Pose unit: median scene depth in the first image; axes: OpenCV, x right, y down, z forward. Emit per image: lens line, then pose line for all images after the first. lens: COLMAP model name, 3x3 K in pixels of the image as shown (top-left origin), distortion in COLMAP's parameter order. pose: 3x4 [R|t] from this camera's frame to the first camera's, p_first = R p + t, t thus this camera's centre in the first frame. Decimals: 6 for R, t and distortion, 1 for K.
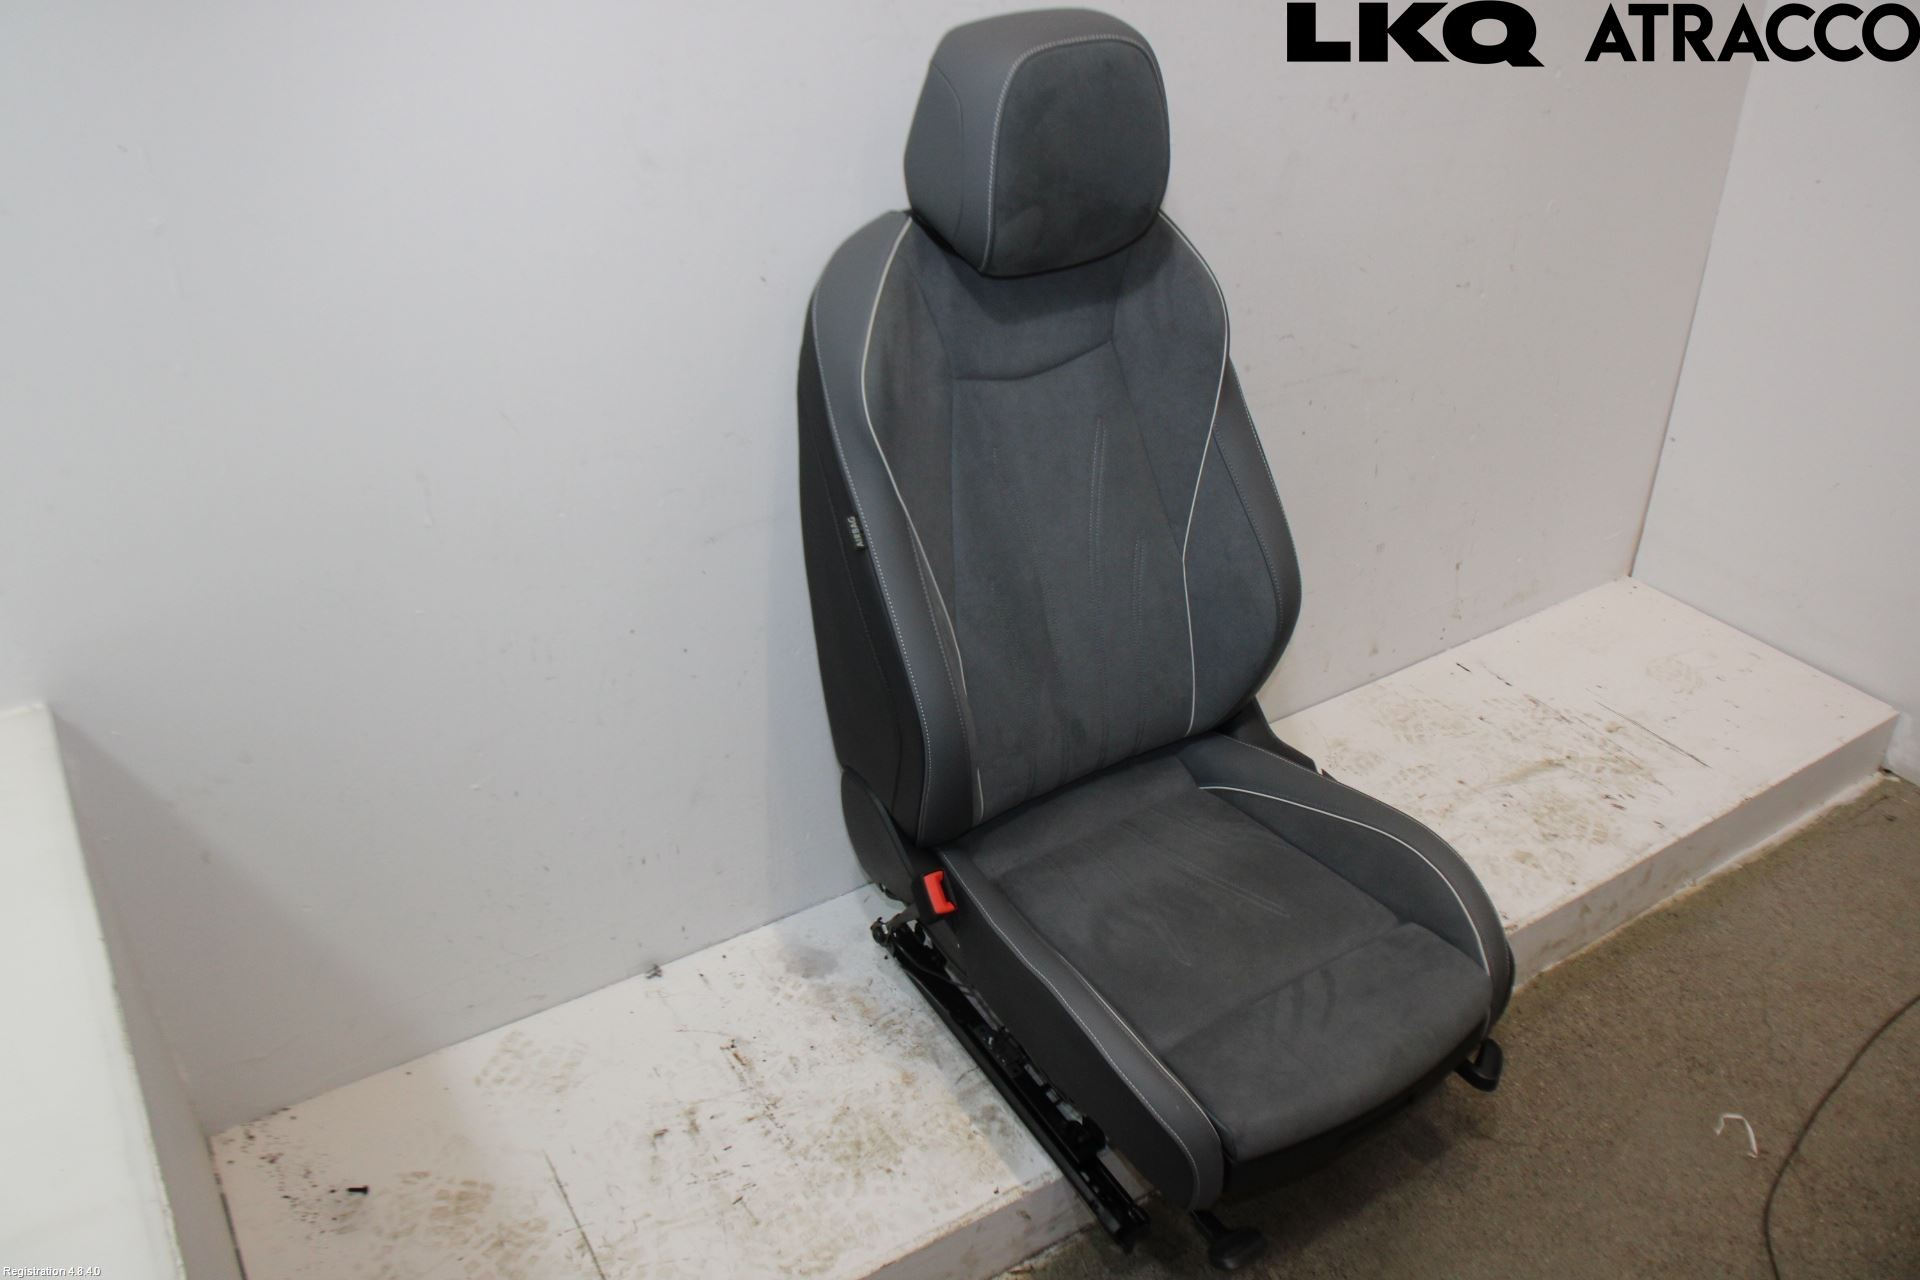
lens RADIAL K [[1589.2, 0, 970.7], [0, 1589.2, 632.3], [0, 0, 1]] dist [-0.141437, 0.101160]
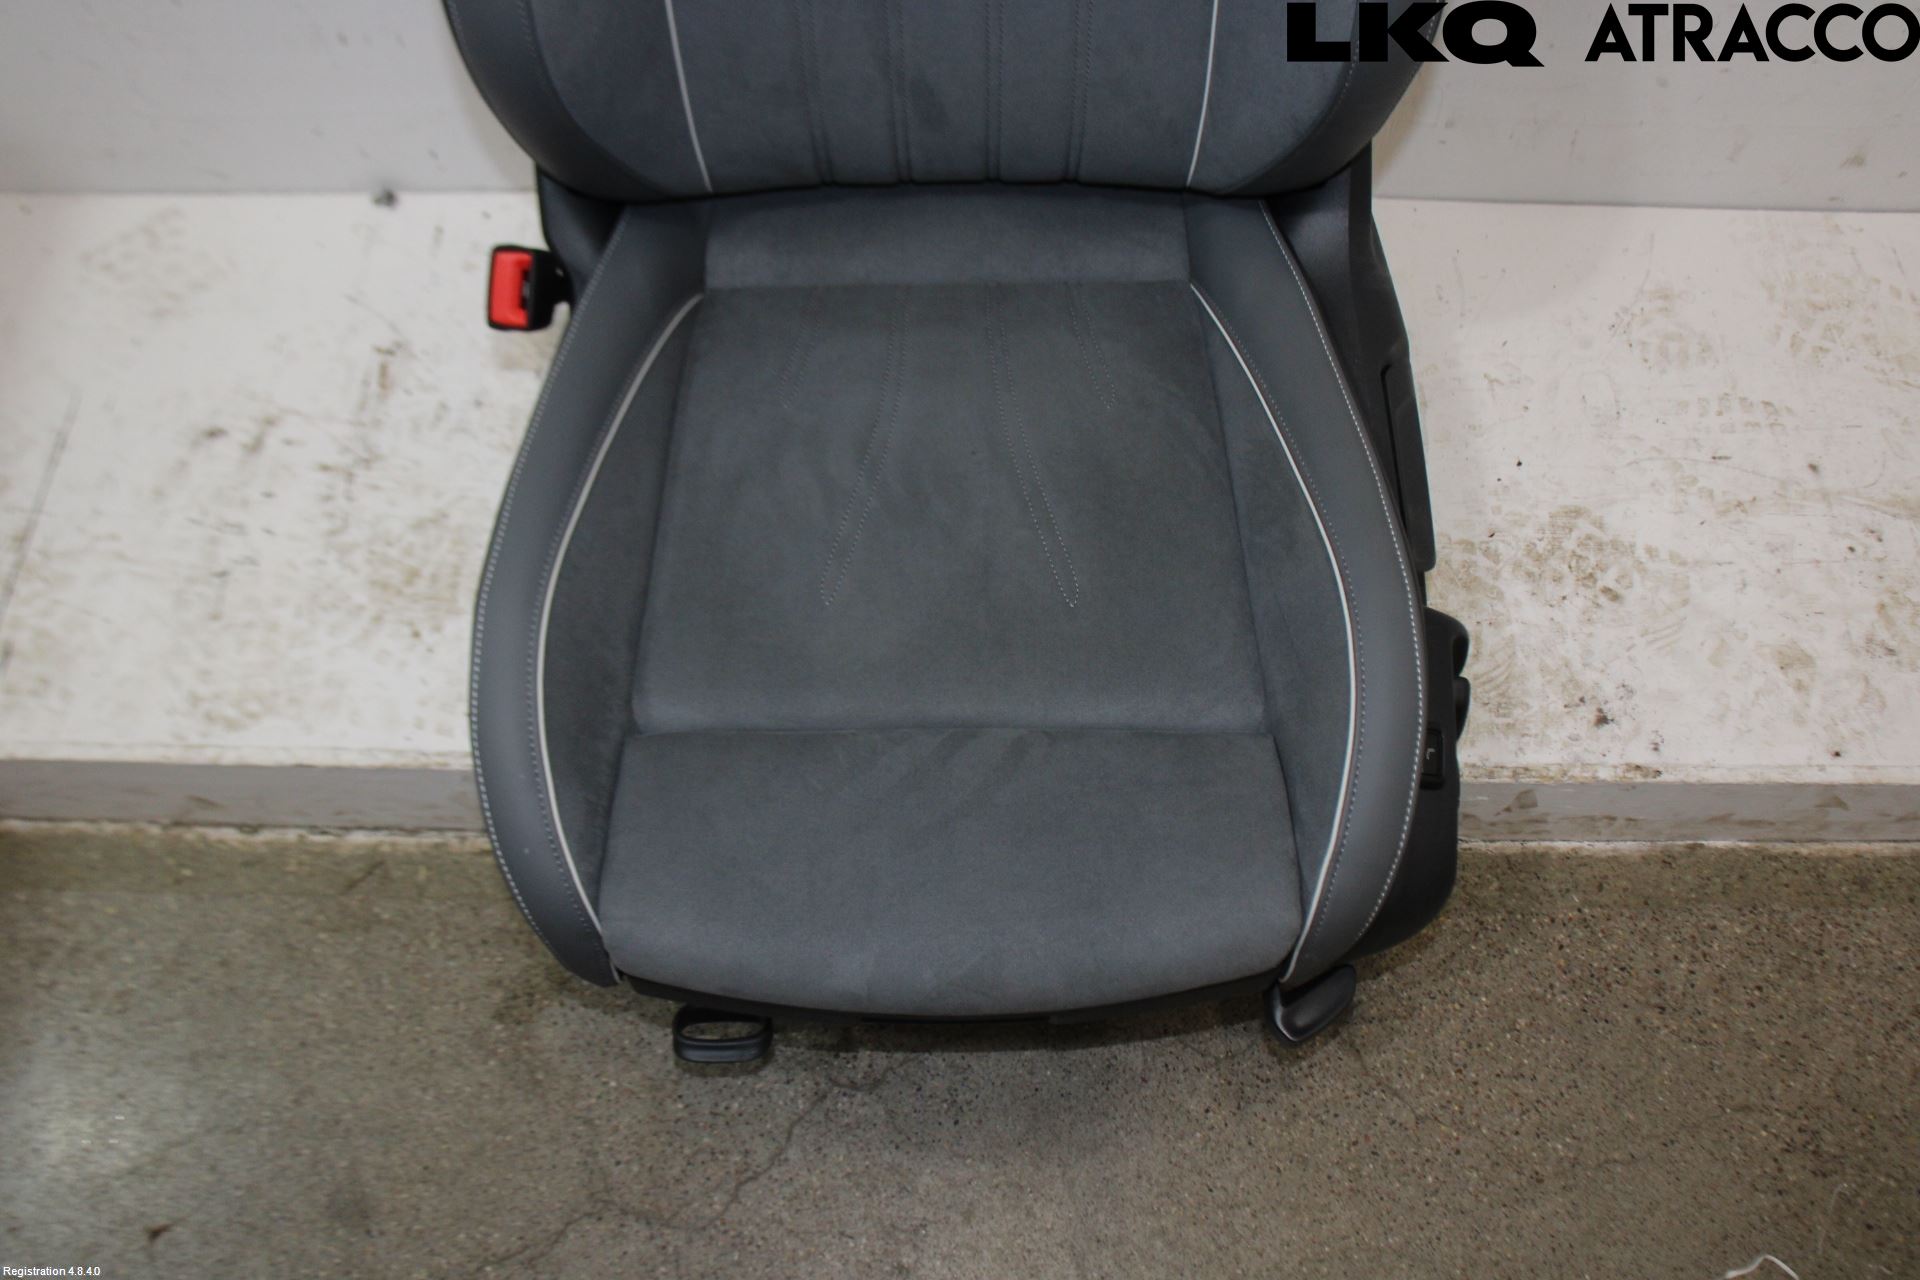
lens RADIAL K [[1682.9, 0, 947.6], [0, 1682.9, 634.0], [0, 0, 1]] dist [-0.133405, 0.093106]
pose [[0.836136, 0.480571, -0.264439, 0.301638], [-0.280062, 0.788544, 0.547506, -0.101247], [0.471638, -0.383730, 0.793920, 0.501829]]
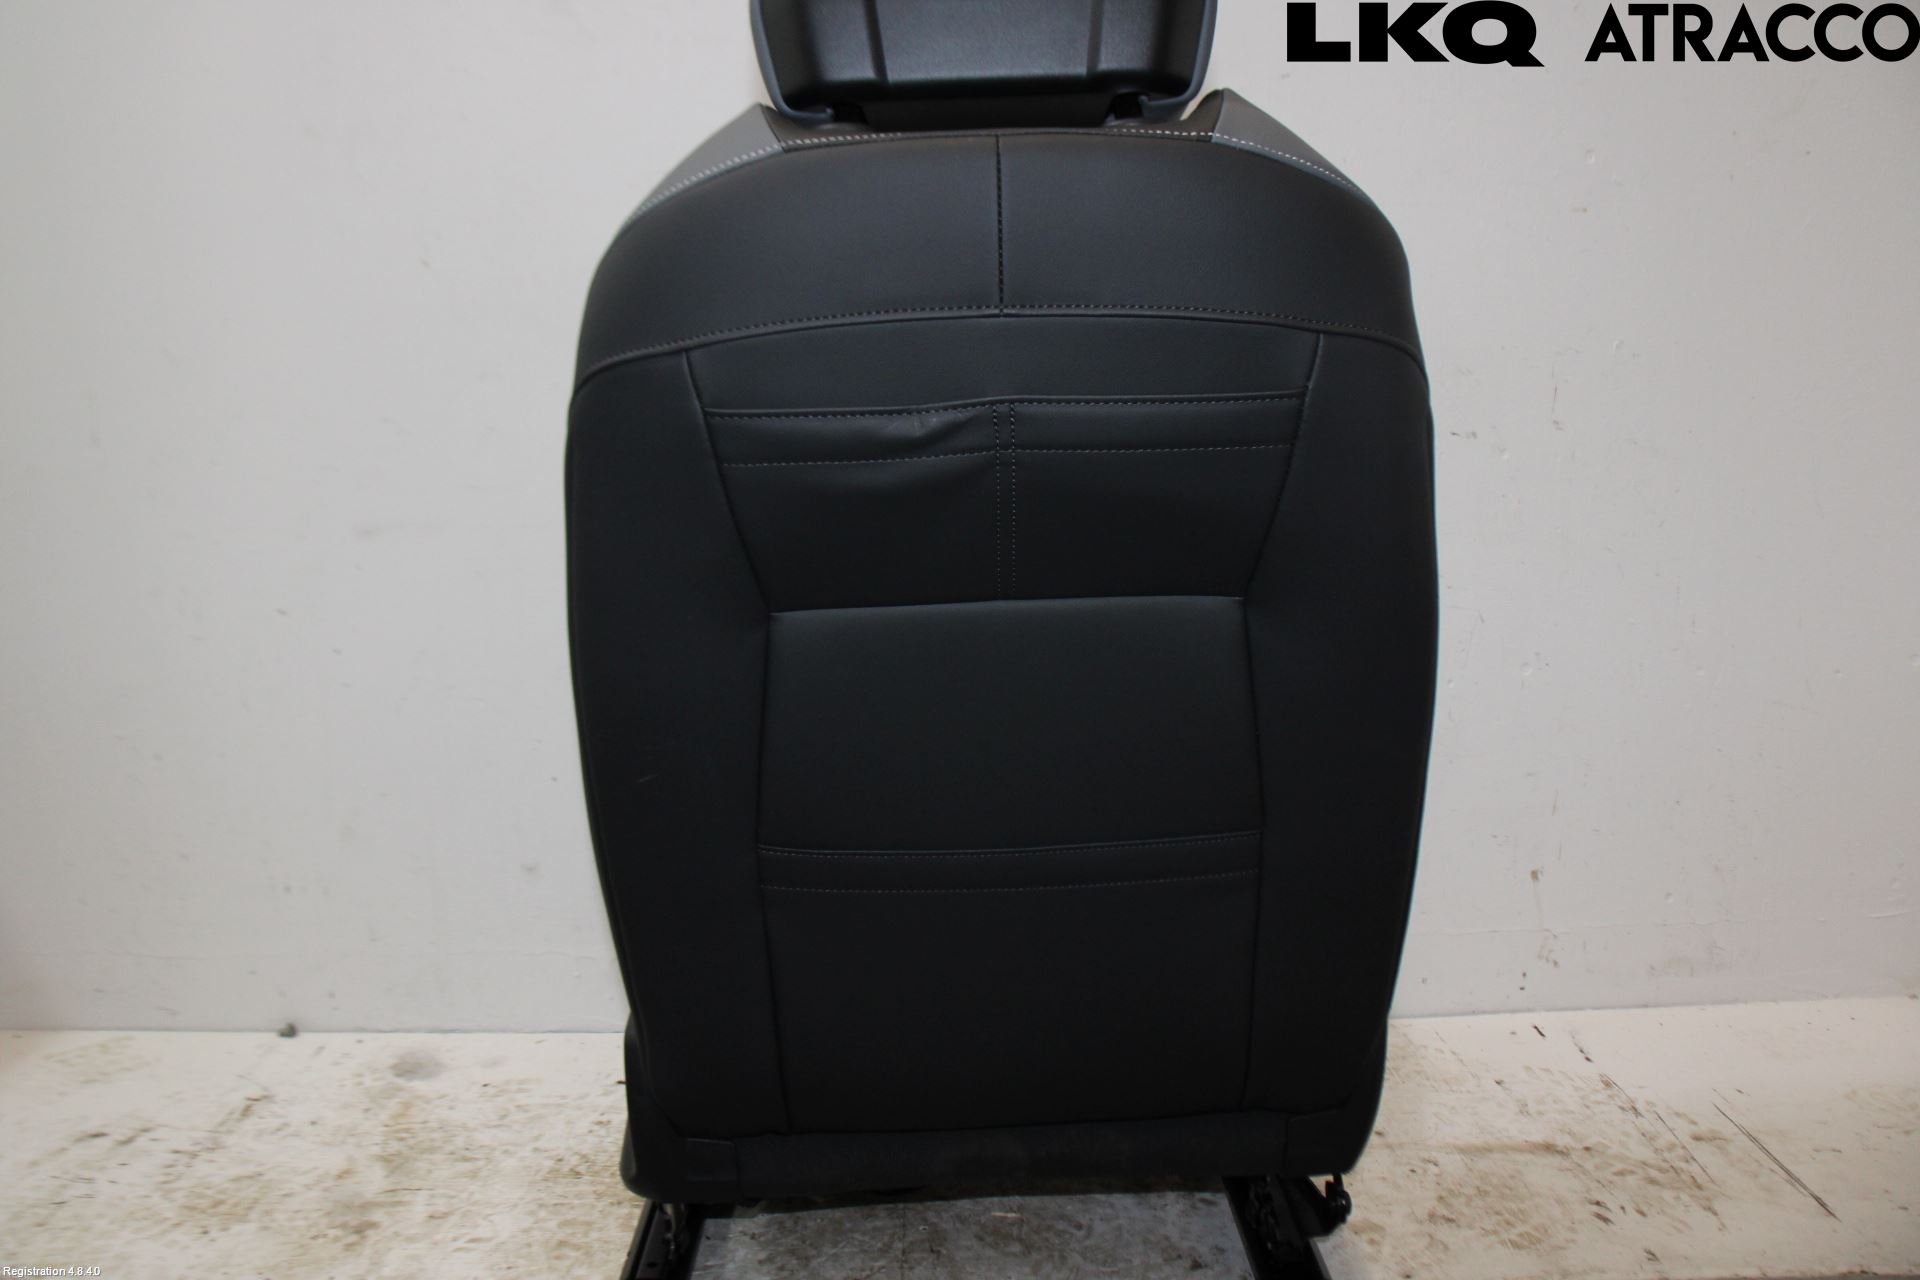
lens RADIAL K [[1589.2, 0, 964.7], [0, 1589.2, 633.0], [0, 0, 1]] dist [-0.141437, 0.101160]
pose [[0.847062, 0.068284, -0.527089, 0.620679], [-0.260186, 0.918030, -0.299204, 0.179767], [0.463453, 0.390586, 0.795395, 0.404119]]
